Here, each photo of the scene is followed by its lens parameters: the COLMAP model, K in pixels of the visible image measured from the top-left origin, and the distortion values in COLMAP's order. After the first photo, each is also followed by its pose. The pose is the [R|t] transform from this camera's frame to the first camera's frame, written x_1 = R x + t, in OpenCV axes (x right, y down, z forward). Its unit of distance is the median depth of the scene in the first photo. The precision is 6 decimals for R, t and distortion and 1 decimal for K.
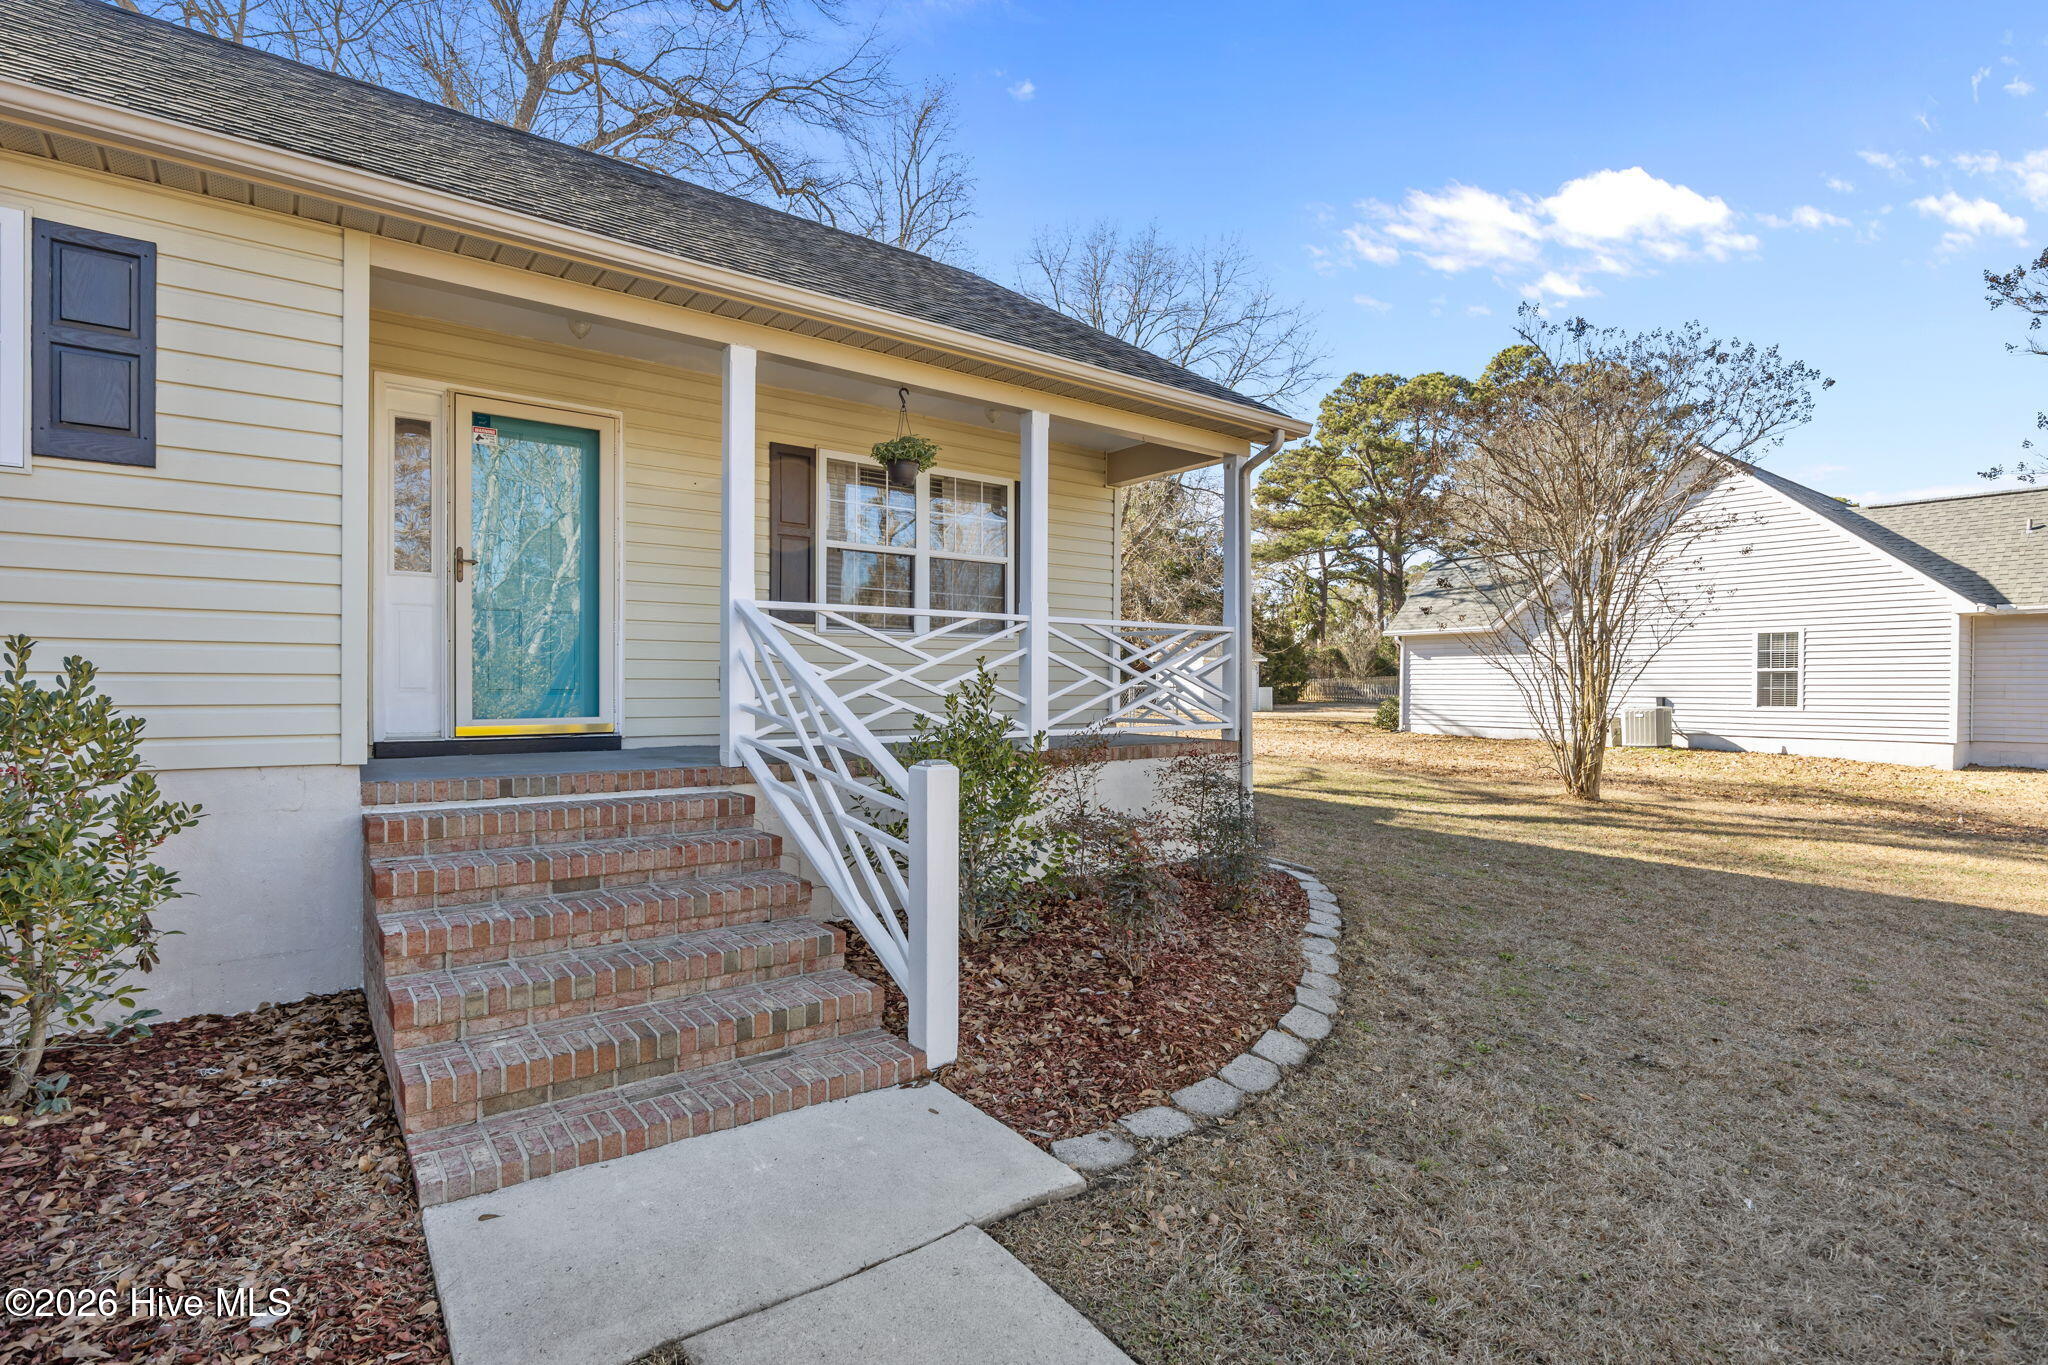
lens RADIAL K [[968.7, 0, 987.4], [0, 968.7, 688.3], [0, 0, 1]] dist [-0.001618, -0.000085]
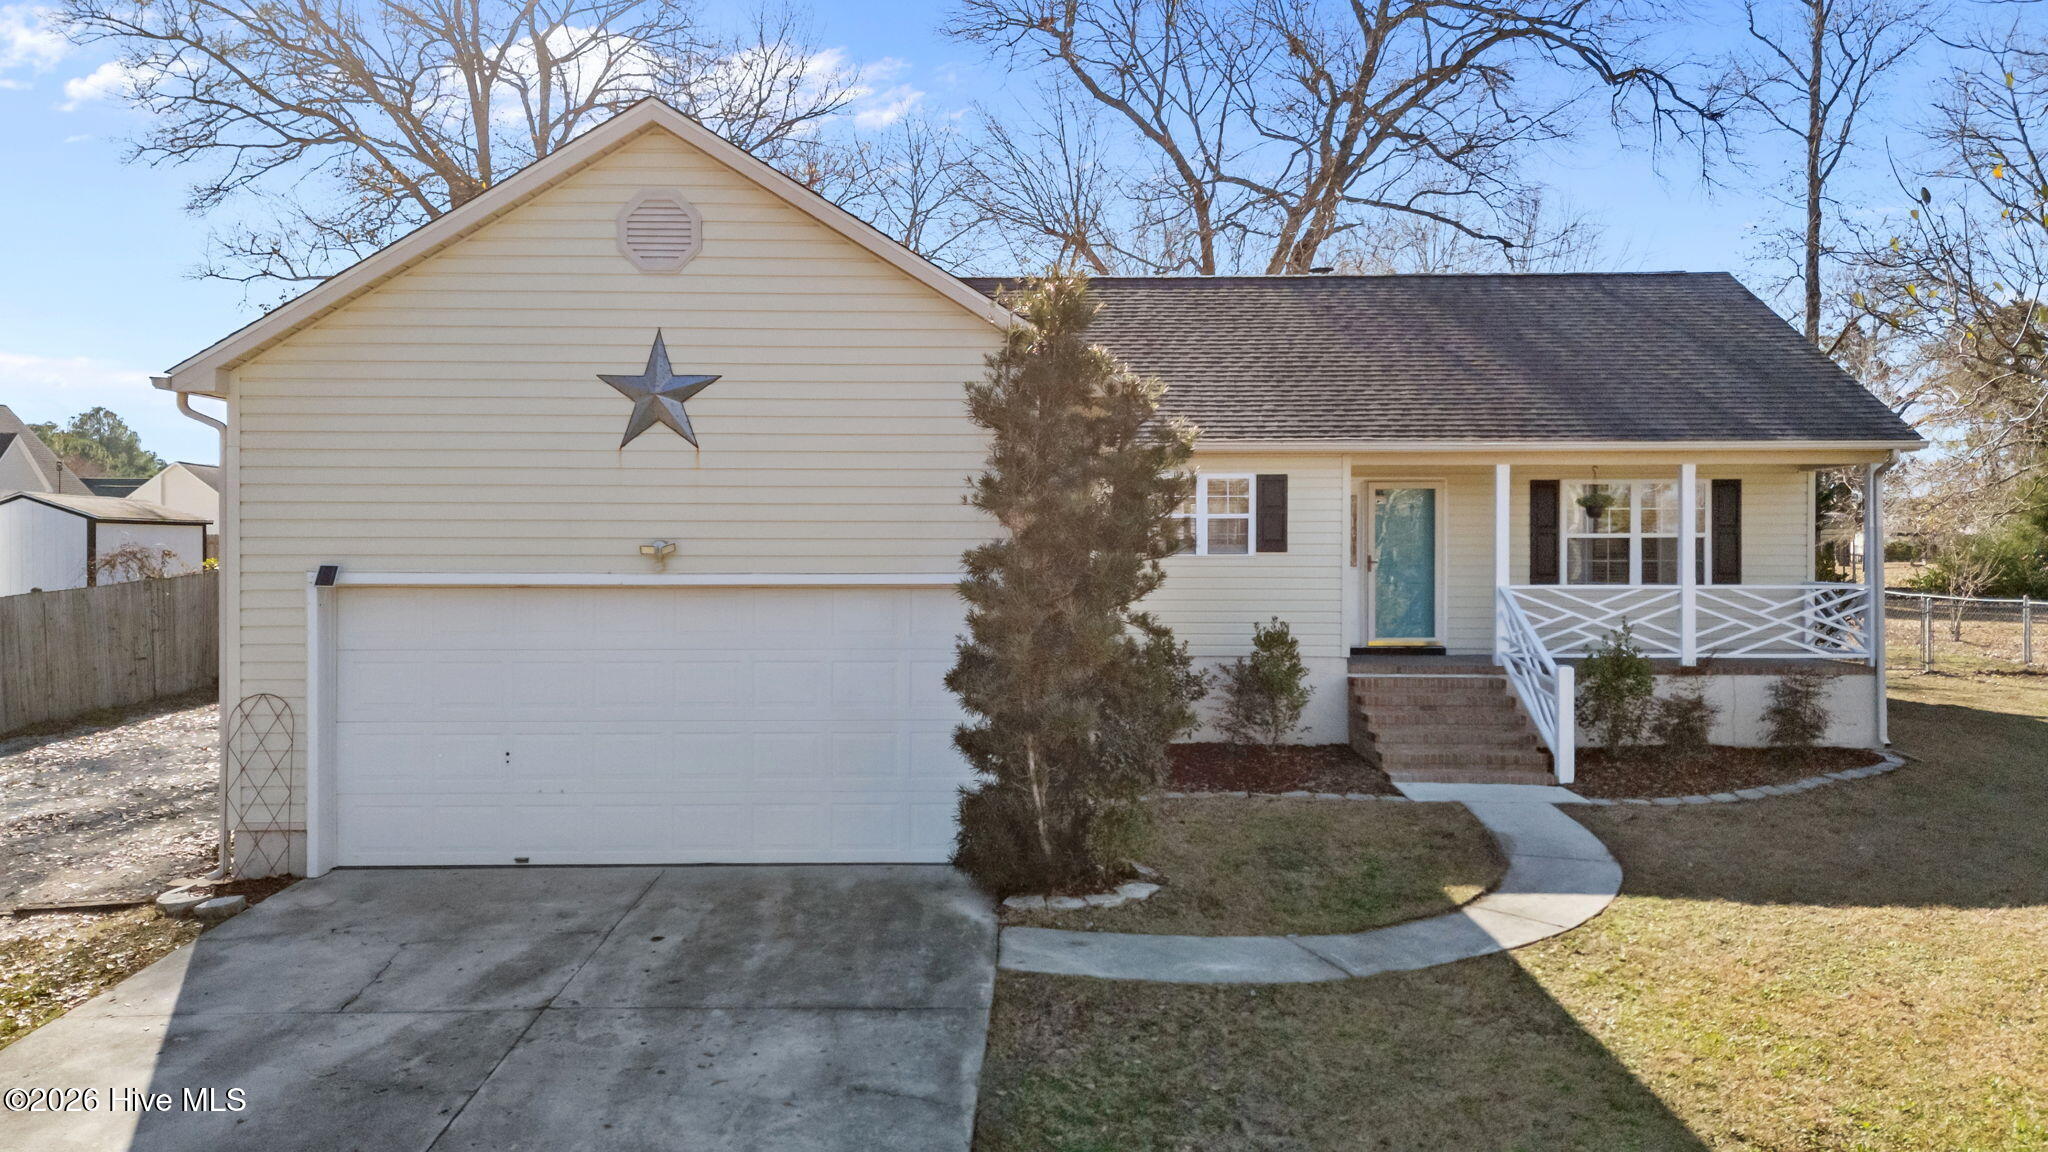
lens RADIAL K [[1565.9, 0, 1022.2], [0, 1565.9, 559.0], [0, 0, 1]] dist [0.040245, -0.001359]
pose [[0.810845, 0.000767, -0.585261, 0.909030], [0.000059, 0.999999, 0.001393, -0.157799], [0.585262, -0.001164, 0.810844, -2.401525]]
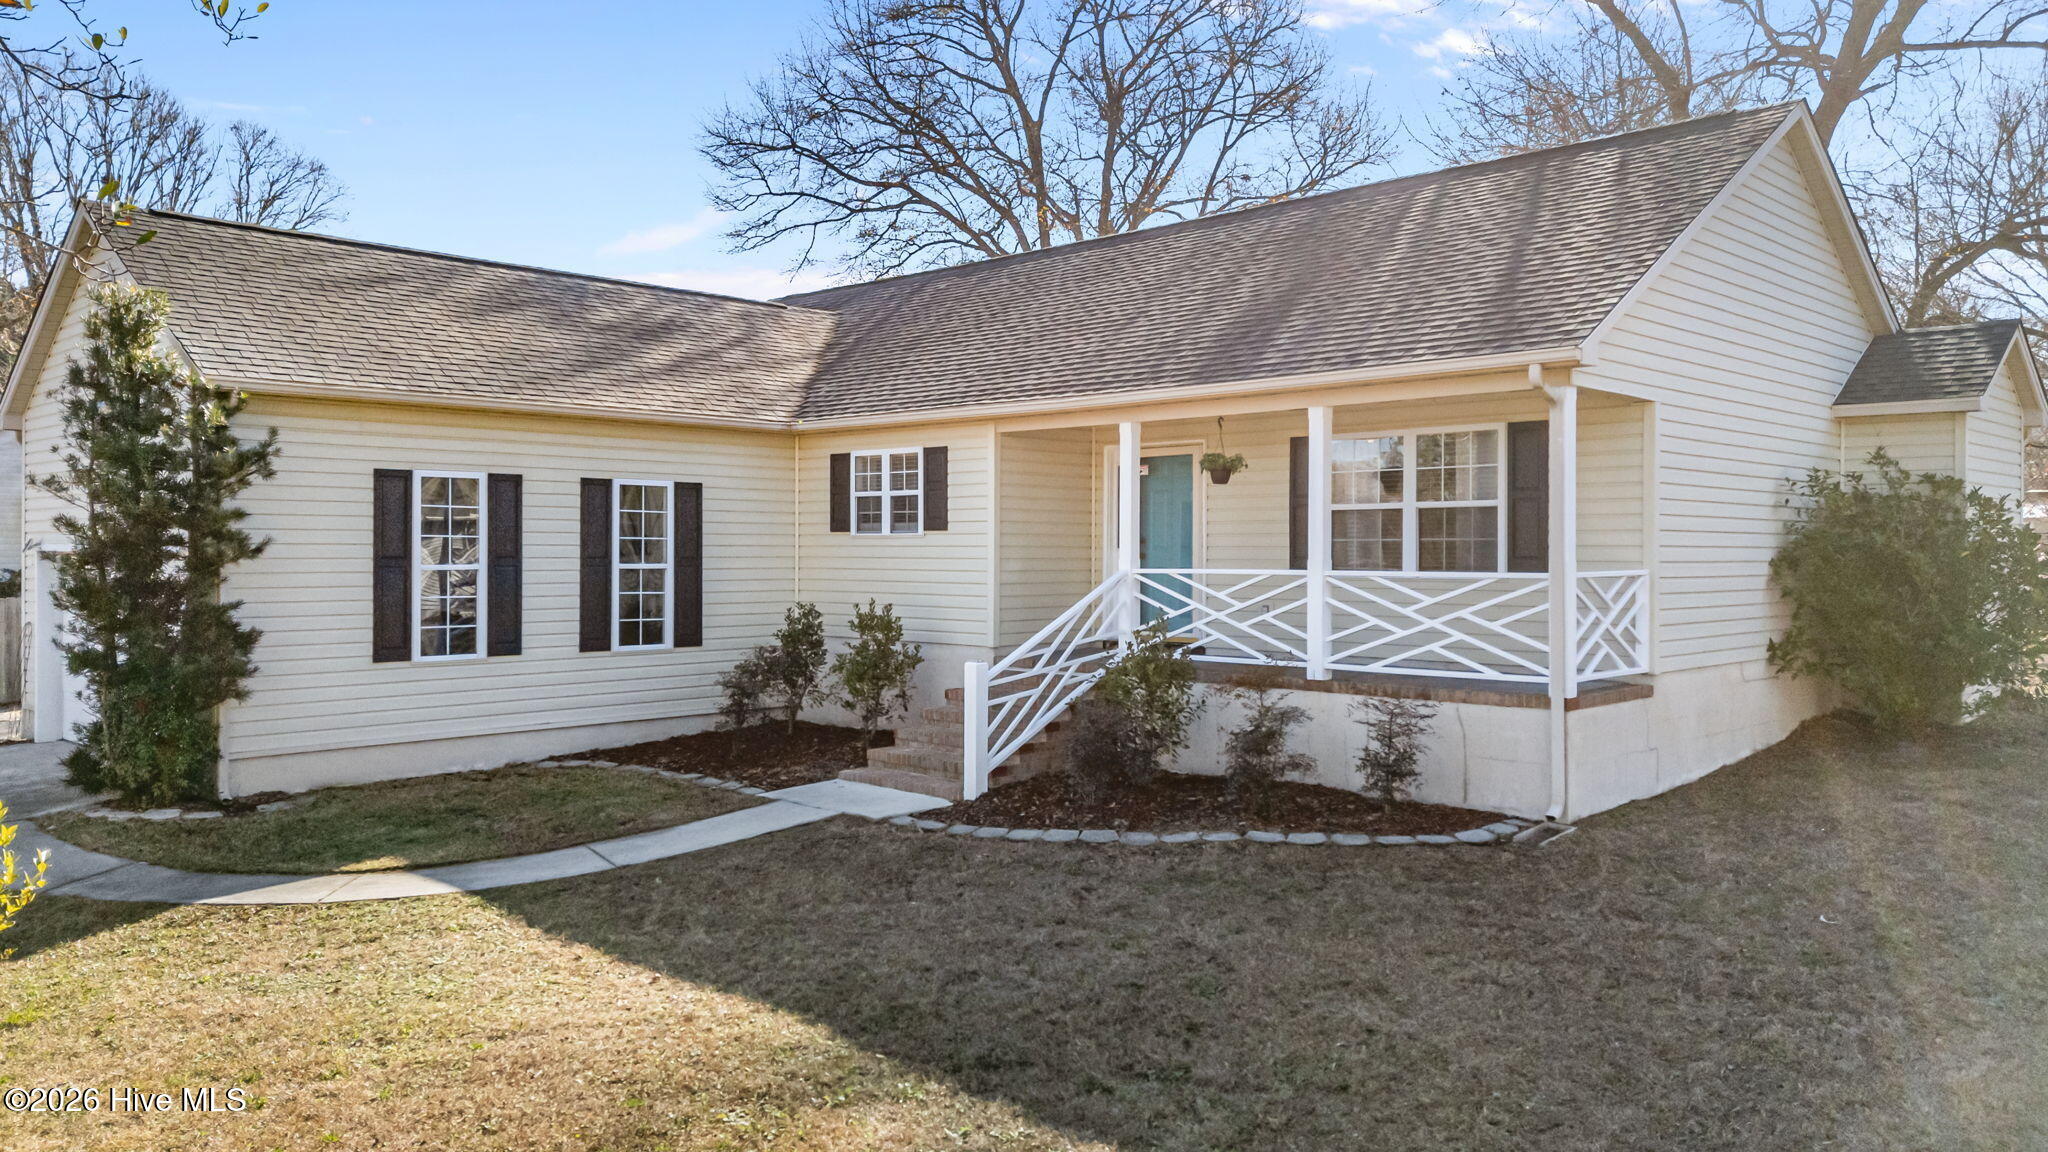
lens RADIAL K [[1622.7, 0, 1024.0], [0, 1622.7, 576.0], [0, 0, 1]] dist [0.166533, 0.000164]
pose [[0.170615, 0.018018, -0.985173, 2.630149], [-0.000919, 0.999835, 0.018127, -0.135317], [0.985337, -0.002187, 0.170603, 0.332415]]
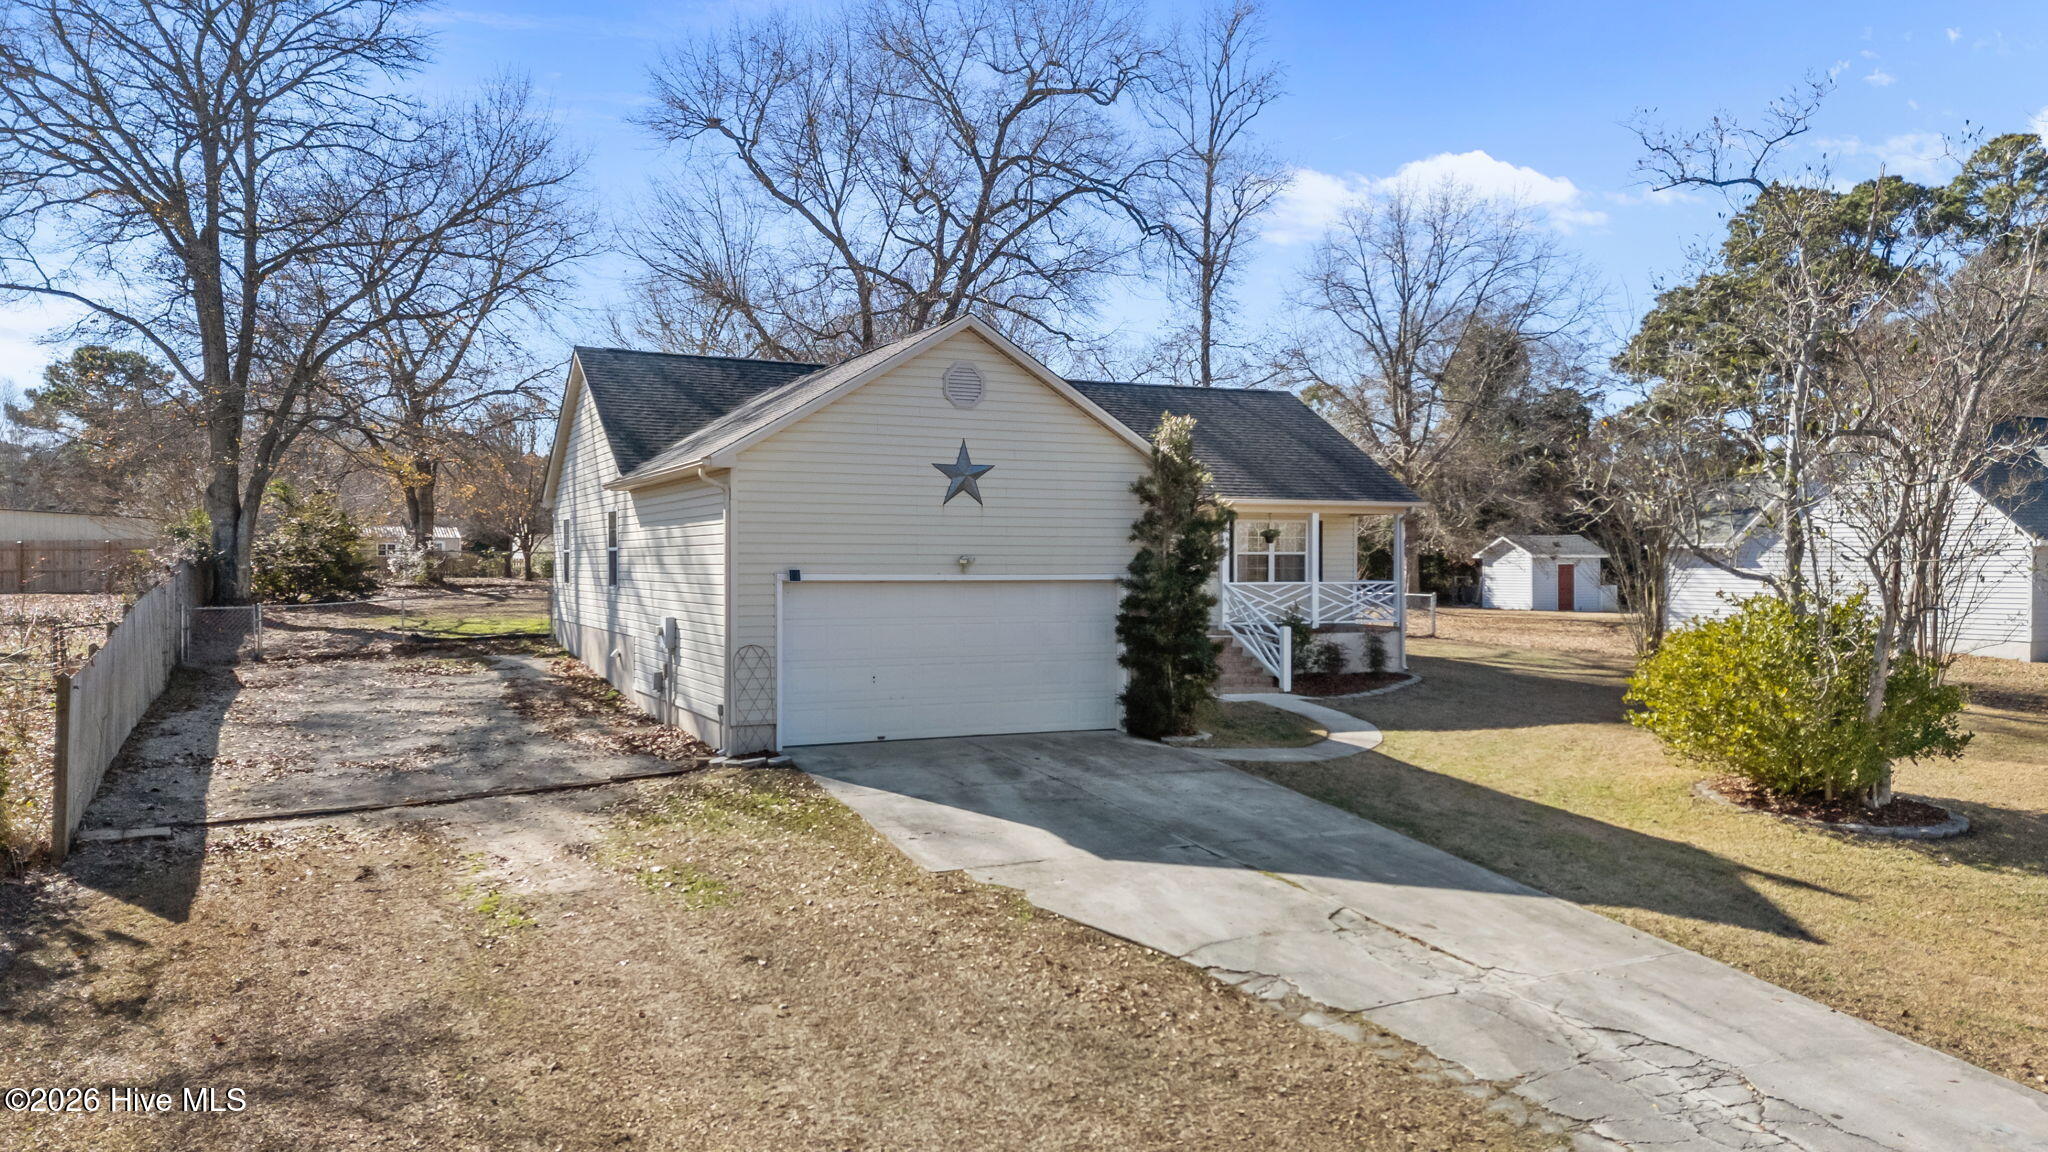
lens RADIAL K [[1622.7, 0, 1024.0], [0, 1622.7, 576.0], [0, 0, 1]] dist [0.166533, 0.000164]
pose [[0.986575, 0.001108, -0.163302, -0.012791], [-0.000287, 0.999987, 0.005052, -0.150435], [0.163306, -0.004937, 0.986563, -5.089474]]
